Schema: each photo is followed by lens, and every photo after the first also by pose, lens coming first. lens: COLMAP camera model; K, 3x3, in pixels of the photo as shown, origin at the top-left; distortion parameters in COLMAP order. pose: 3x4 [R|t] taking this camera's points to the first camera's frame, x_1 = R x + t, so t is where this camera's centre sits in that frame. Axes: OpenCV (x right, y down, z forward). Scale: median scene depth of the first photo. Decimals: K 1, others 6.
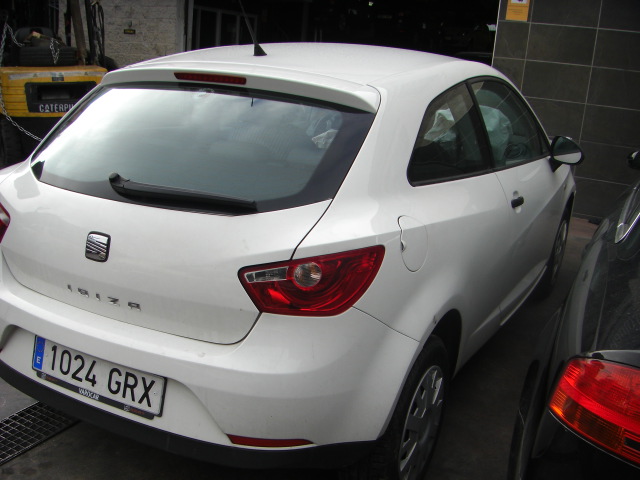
lens RADIAL K [[720.7, 0, 306.0], [0, 720.7, 316.0], [0, 0, 1]] dist [-0.185126, 0.100647]
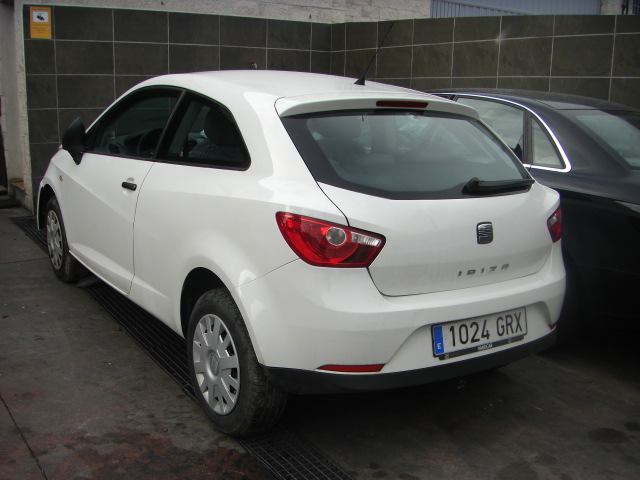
lens RADIAL K [[720.7, 0, 306.0], [0, 720.7, 316.0], [0, 0, 1]] dist [-0.185126, 0.100647]
pose [[0.472378, -0.314606, 0.823336, -1.523949], [0.315373, 0.932613, 0.175421, -0.277506], [-0.823042, 0.176792, 0.539765, 0.549038]]
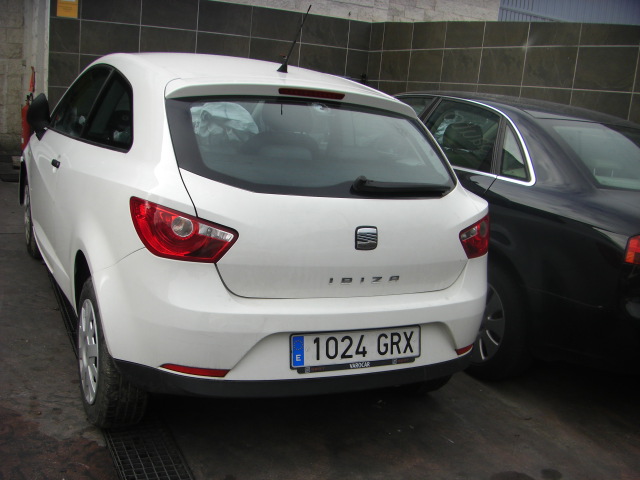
lens RADIAL K [[720.7, 0, 306.0], [0, 720.7, 316.0], [0, 0, 1]] dist [-0.185126, 0.100647]
pose [[0.584765, -0.256383, 0.769621, -1.254784], [0.233494, 0.961787, 0.142988, -0.159557], [-0.776872, 0.096087, 0.622284, 0.315178]]
